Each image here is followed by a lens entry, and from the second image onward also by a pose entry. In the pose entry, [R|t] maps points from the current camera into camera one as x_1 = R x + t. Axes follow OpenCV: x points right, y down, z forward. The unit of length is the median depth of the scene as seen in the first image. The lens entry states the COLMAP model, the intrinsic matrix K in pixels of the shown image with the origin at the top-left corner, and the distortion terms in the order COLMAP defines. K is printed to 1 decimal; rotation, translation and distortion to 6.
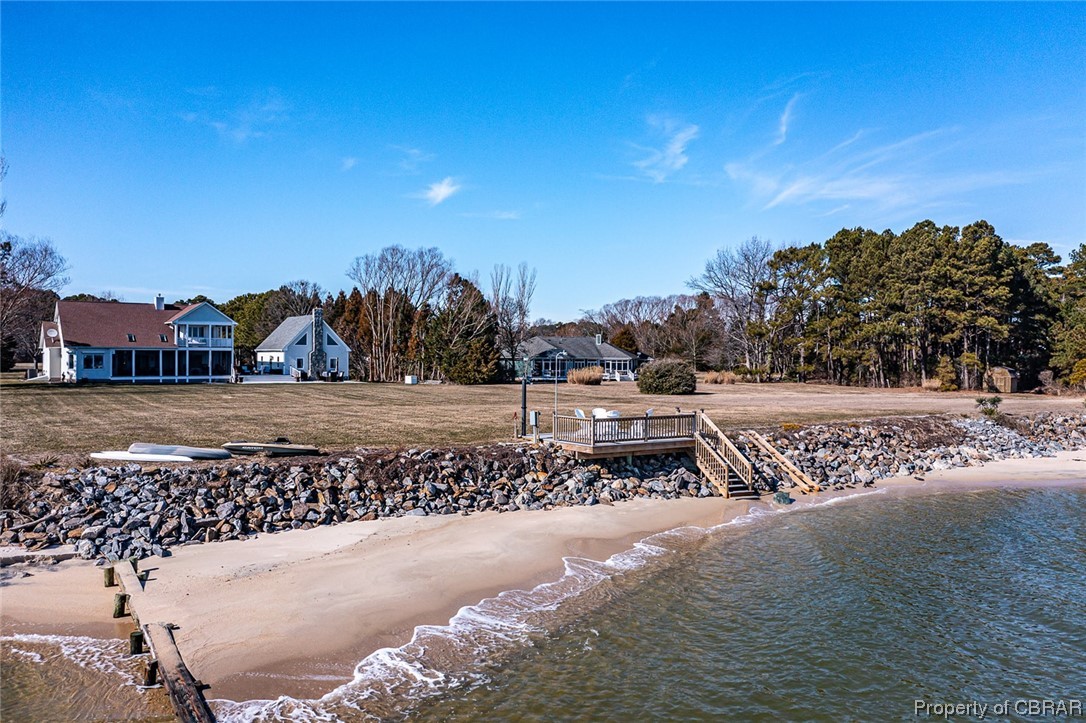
lens RADIAL K [[884.4, 0, 543.0], [0, 884.4, 361.5], [0, 0, 1]] dist [0.002490, 0.002033]
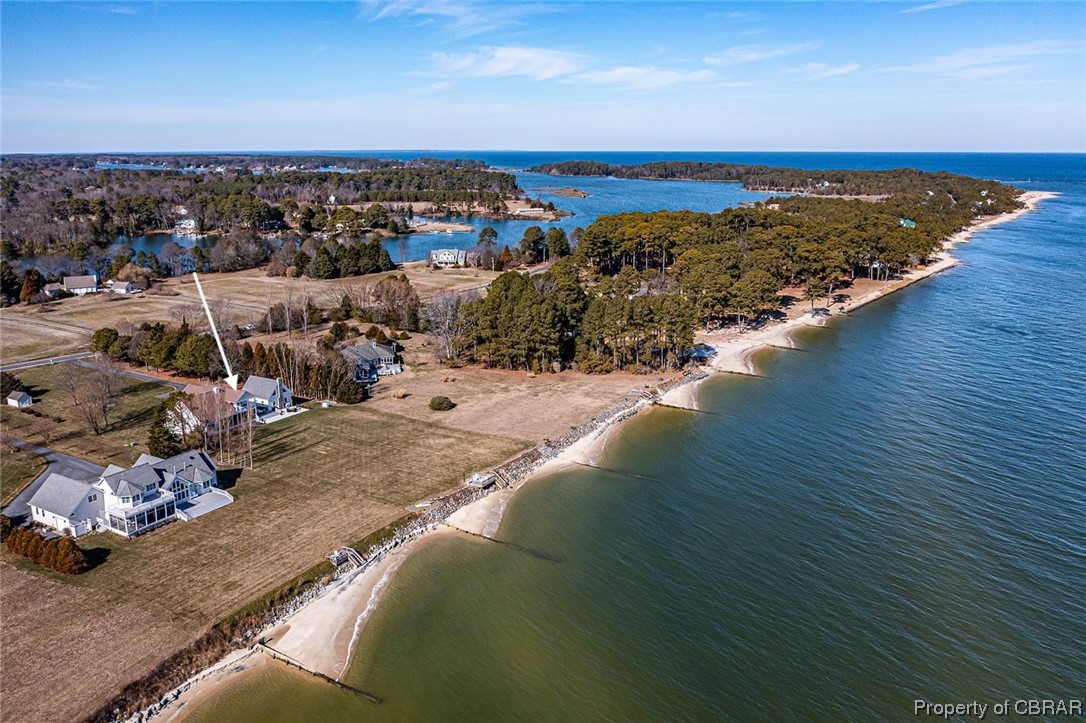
lens RADIAL K [[884.4, 0, 543.0], [0, 884.4, 361.5], [0, 0, 1]] dist [0.002490, 0.002033]
pose [[0.906422, -0.112032, 0.407244, -0.555535], [0.010576, 0.969899, 0.243278, -0.636066], [-0.422240, -0.216205, 0.880323, -1.232505]]
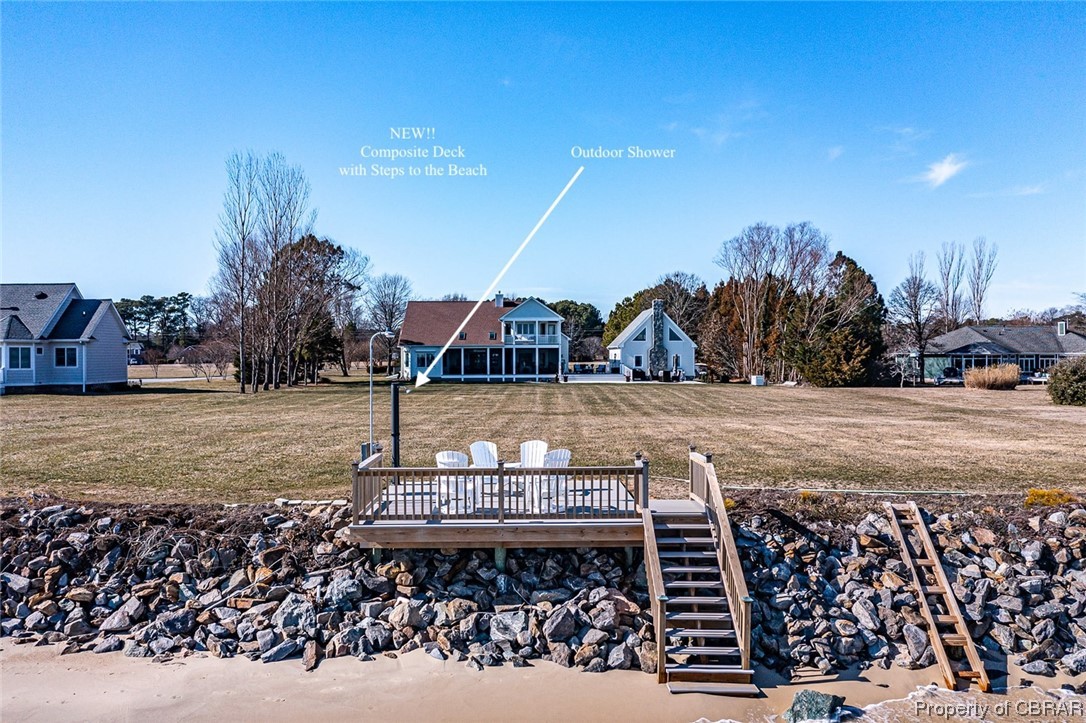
lens RADIAL K [[884.4, 0, 543.0], [0, 884.4, 361.5], [0, 0, 1]] dist [0.002490, 0.002033]
pose [[0.854133, -0.002296, -0.520050, 0.112668], [0.003761, 0.999991, 0.001763, 0.000464], [0.520041, -0.003462, 0.854134, 0.173204]]
